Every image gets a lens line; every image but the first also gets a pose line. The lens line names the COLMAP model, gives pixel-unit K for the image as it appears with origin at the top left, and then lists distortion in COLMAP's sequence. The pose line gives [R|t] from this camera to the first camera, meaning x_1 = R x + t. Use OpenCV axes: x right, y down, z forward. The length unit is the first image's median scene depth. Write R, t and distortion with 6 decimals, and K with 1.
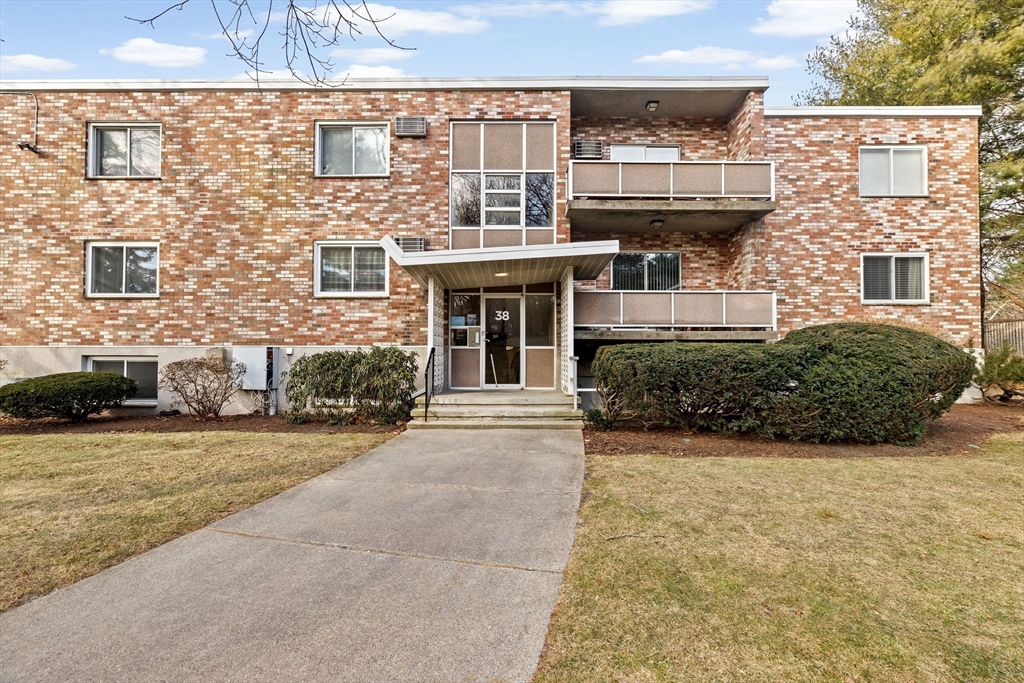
lens RADIAL K [[457.5, 0, 516.3], [0, 457.5, 343.6], [0, 0, 1]] dist [-0.007890, 0.004901]
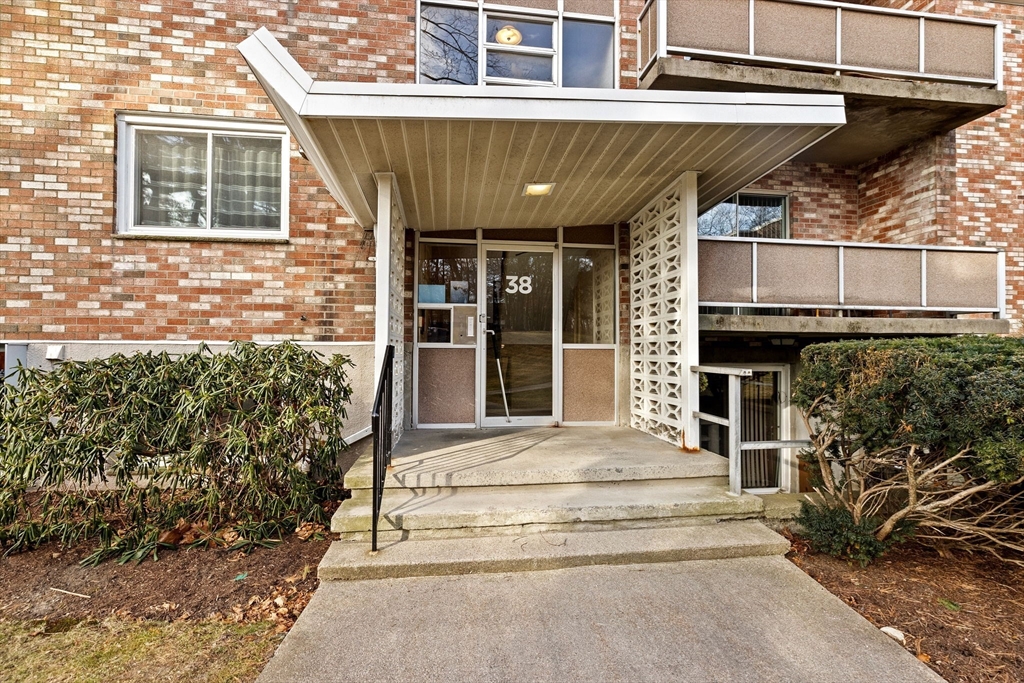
lens RADIAL K [[457.5, 0, 515.1], [0, 457.5, 343.9], [0, 0, 1]] dist [-0.007890, 0.004901]
pose [[0.990226, 0.004426, 0.139402, -0.107729], [-0.004728, 0.999987, 0.001835, 0.005039], [-0.139392, -0.002476, 0.990234, 0.486293]]
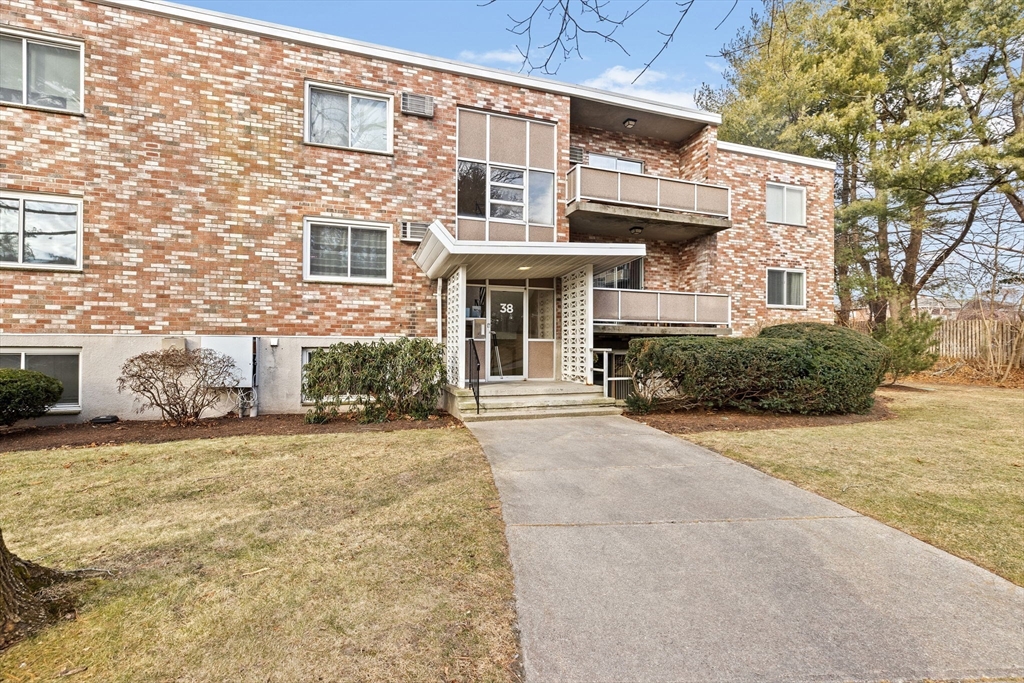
lens RADIAL K [[457.5, 0, 514.9], [0, 457.5, 343.1], [0, 0, 1]] dist [-0.007890, 0.004901]
pose [[0.945617, 0.005517, 0.325235, -0.343817], [-0.009760, 0.999887, 0.011414, 0.004193], [-0.325135, -0.013968, 0.945564, 0.034783]]
